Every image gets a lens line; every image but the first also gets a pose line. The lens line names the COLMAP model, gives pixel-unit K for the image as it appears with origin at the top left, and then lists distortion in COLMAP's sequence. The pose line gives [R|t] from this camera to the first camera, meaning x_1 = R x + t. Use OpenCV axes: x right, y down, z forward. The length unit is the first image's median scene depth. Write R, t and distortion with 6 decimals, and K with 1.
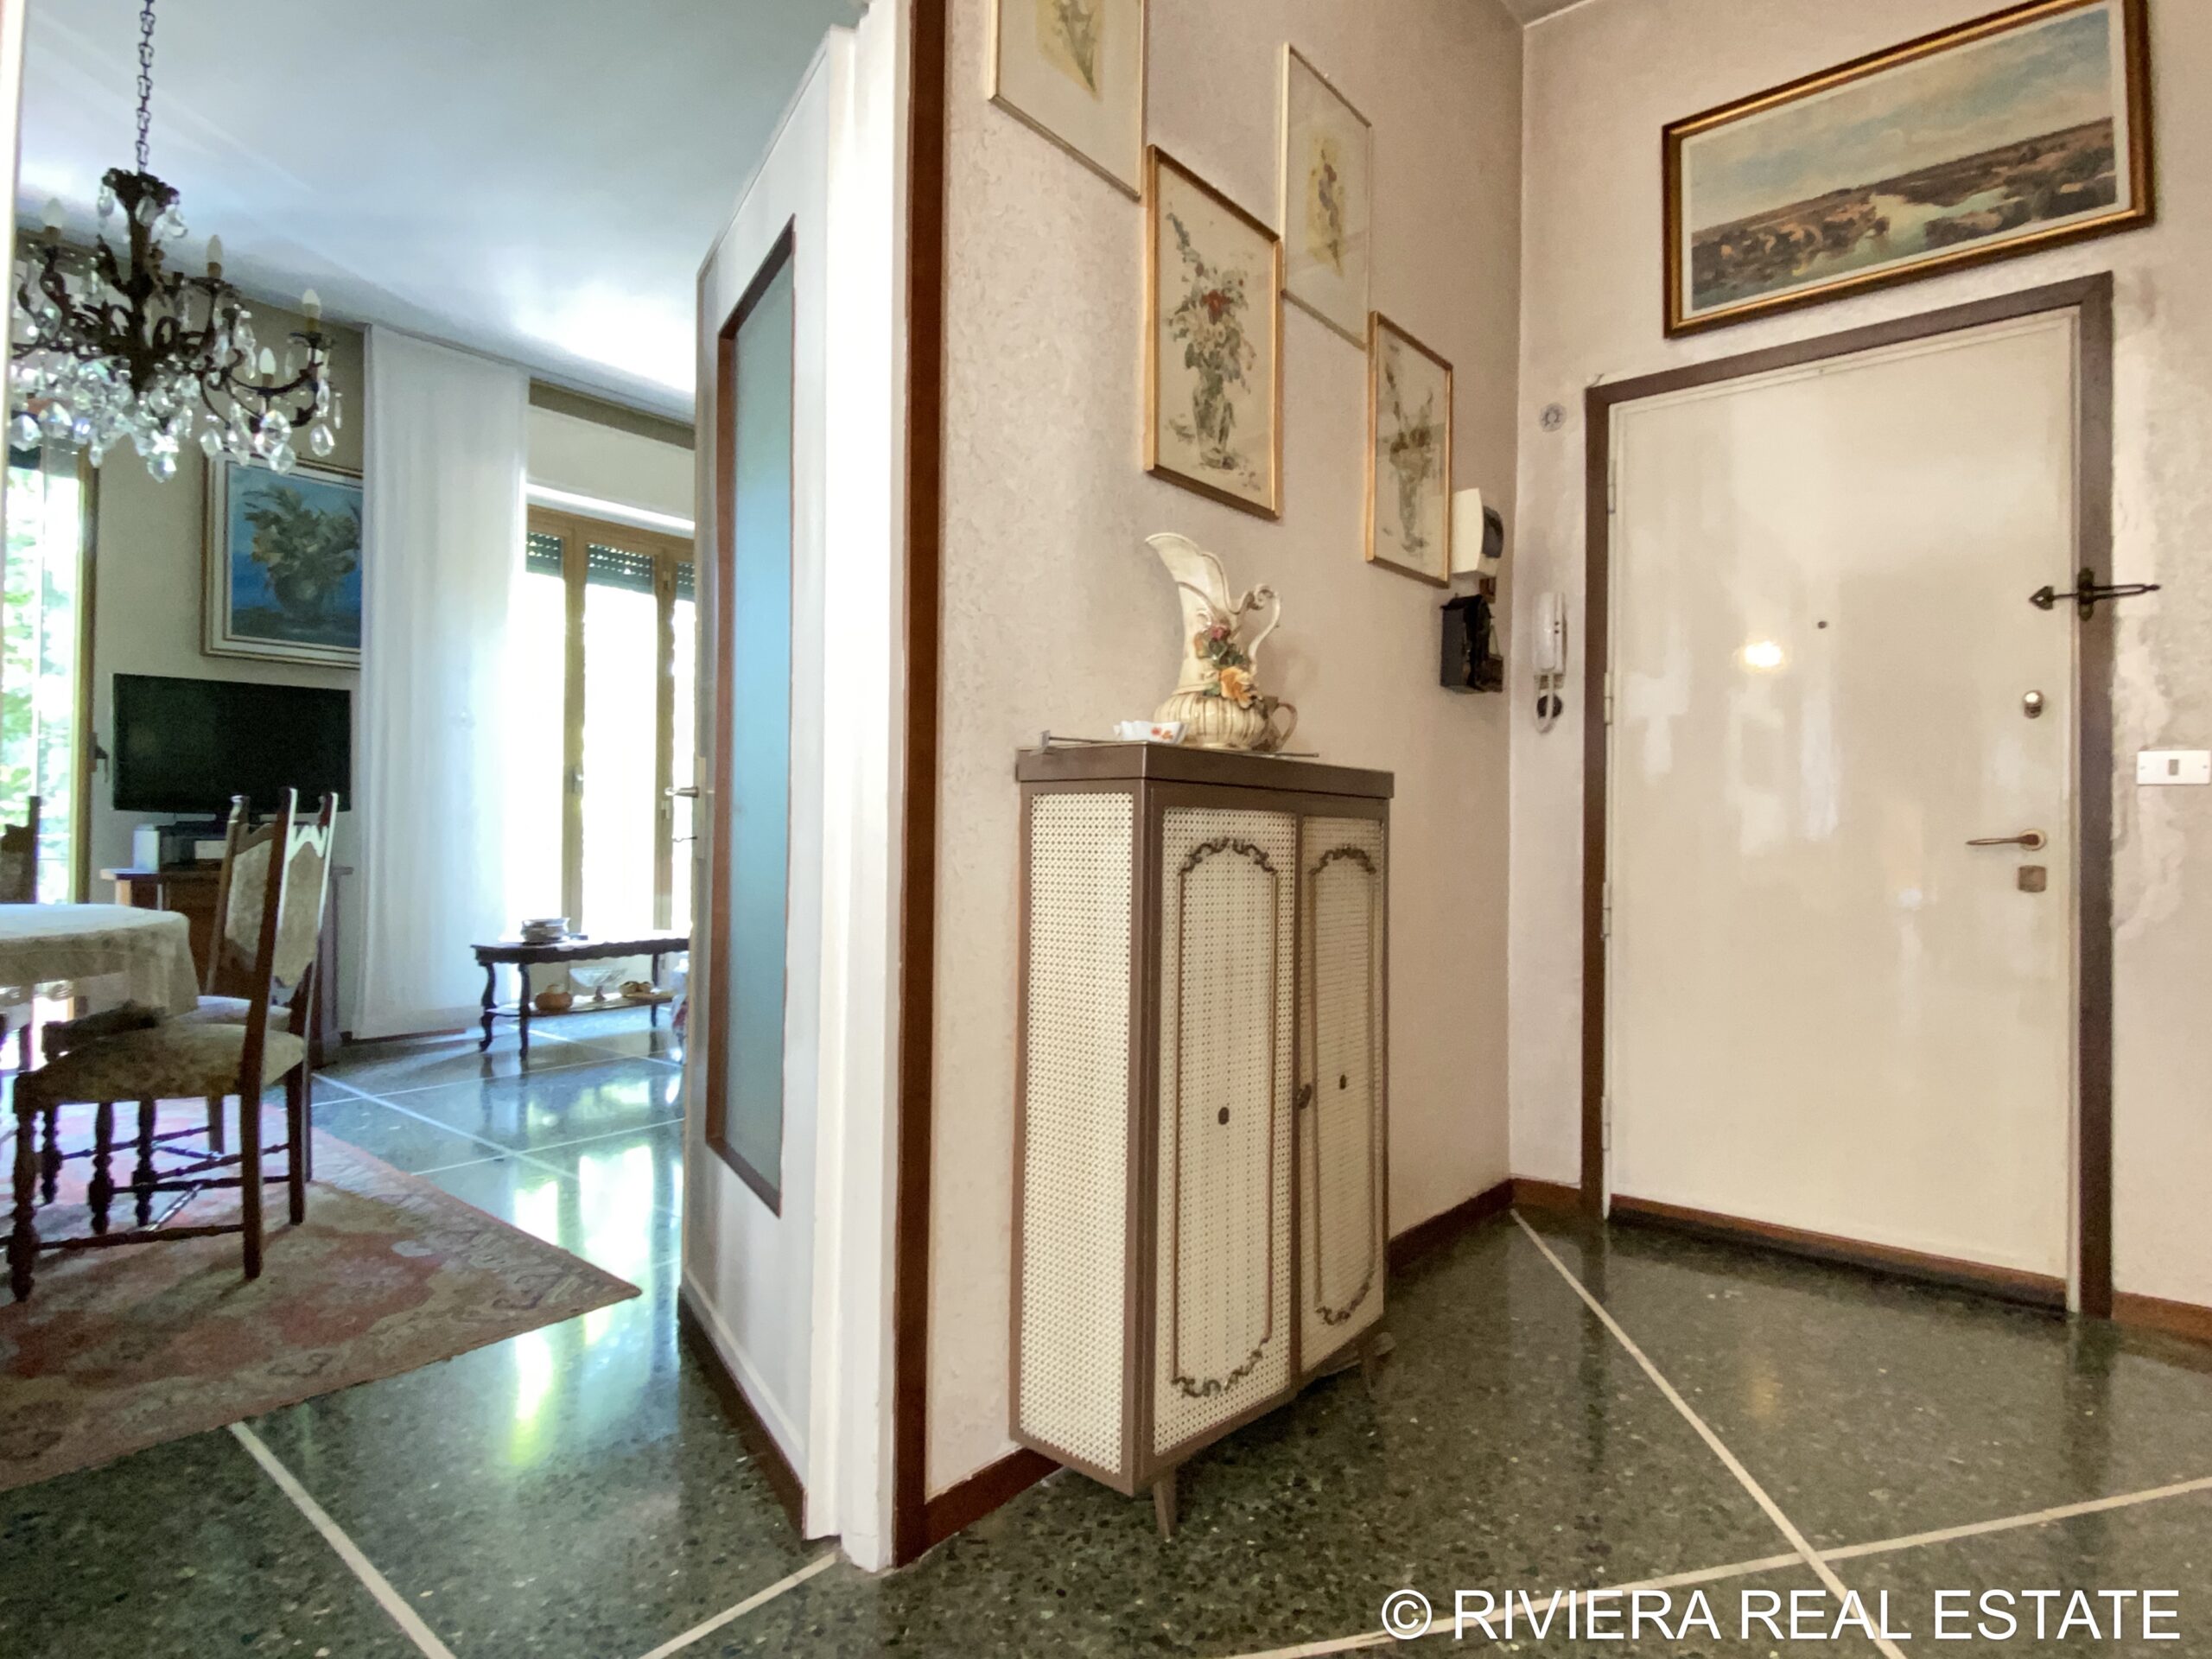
lens RADIAL K [[1189.5, 0, 1106.0], [0, 1189.5, 829.5], [0, 0, 1]] dist [0.016880, -0.017266]
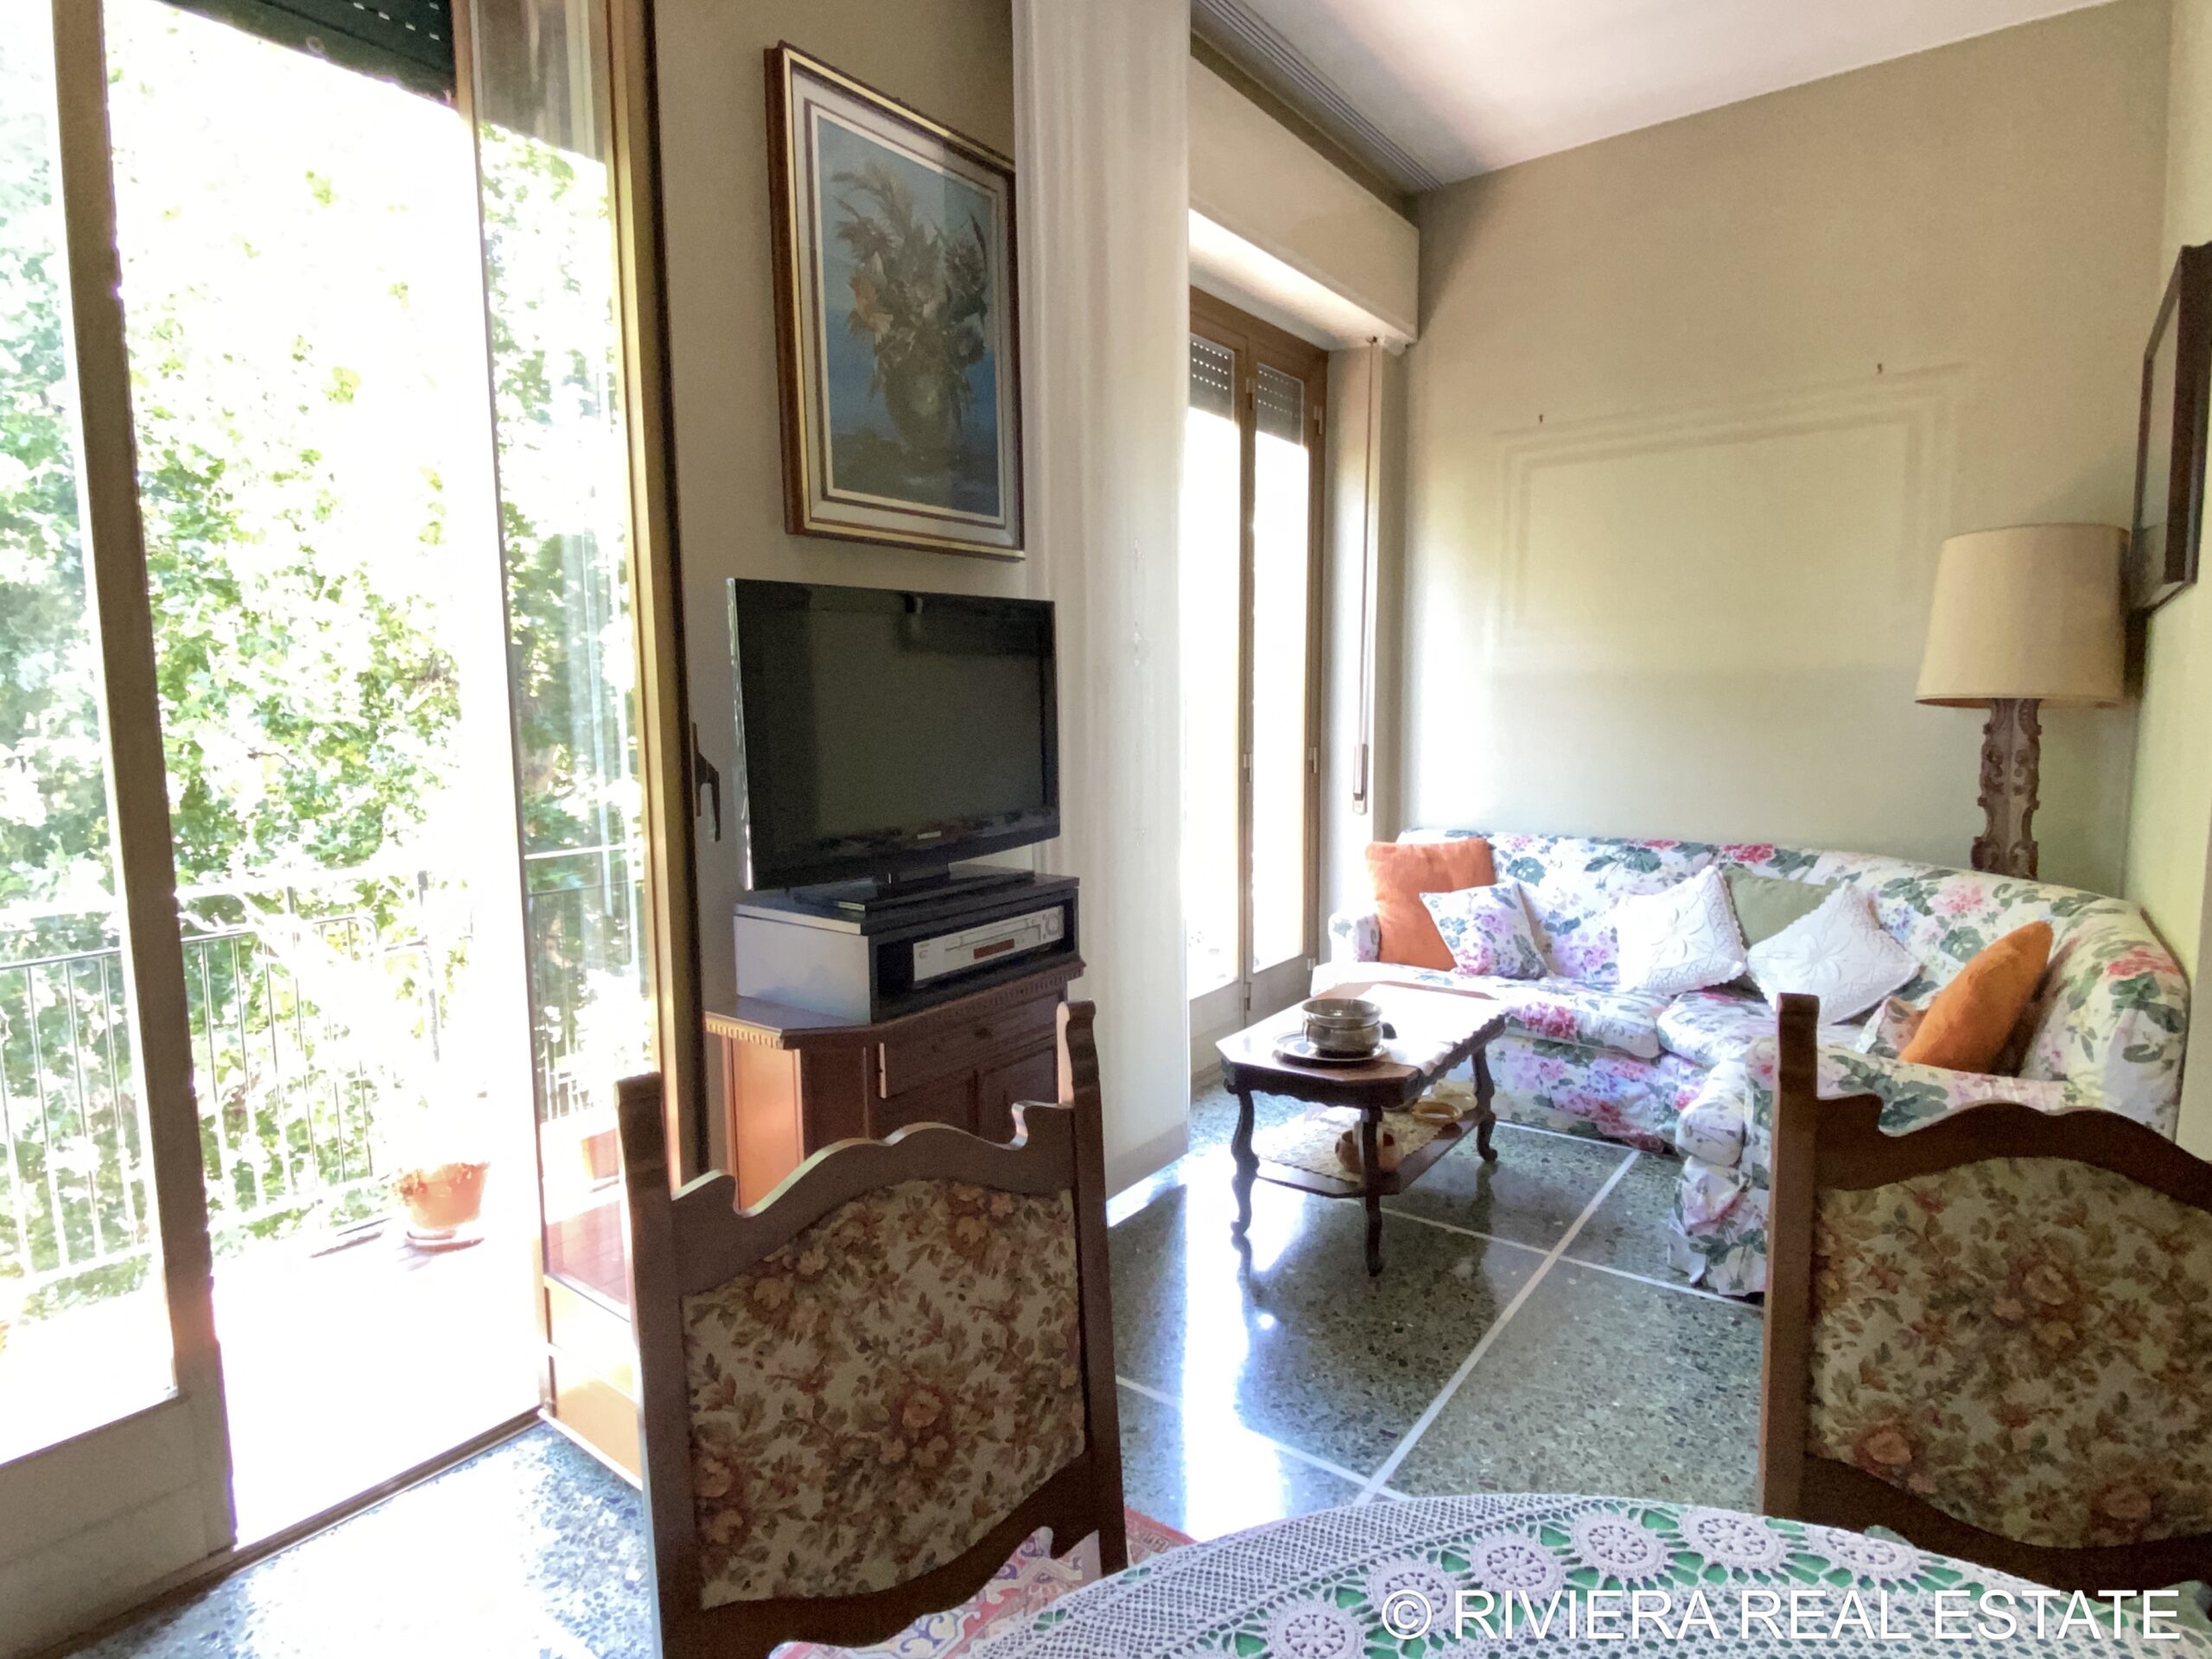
lens RADIAL K [[1170.6, 0, 1106.0], [0, 1170.6, 829.5], [0, 0, 1]] dist [0.086456, -0.118672]
pose [[0.998540, -0.030508, 0.044571, -0.718335], [0.025202, 0.993034, 0.115099, -0.087151], [-0.047772, -0.113807, 0.992354, 0.560111]]
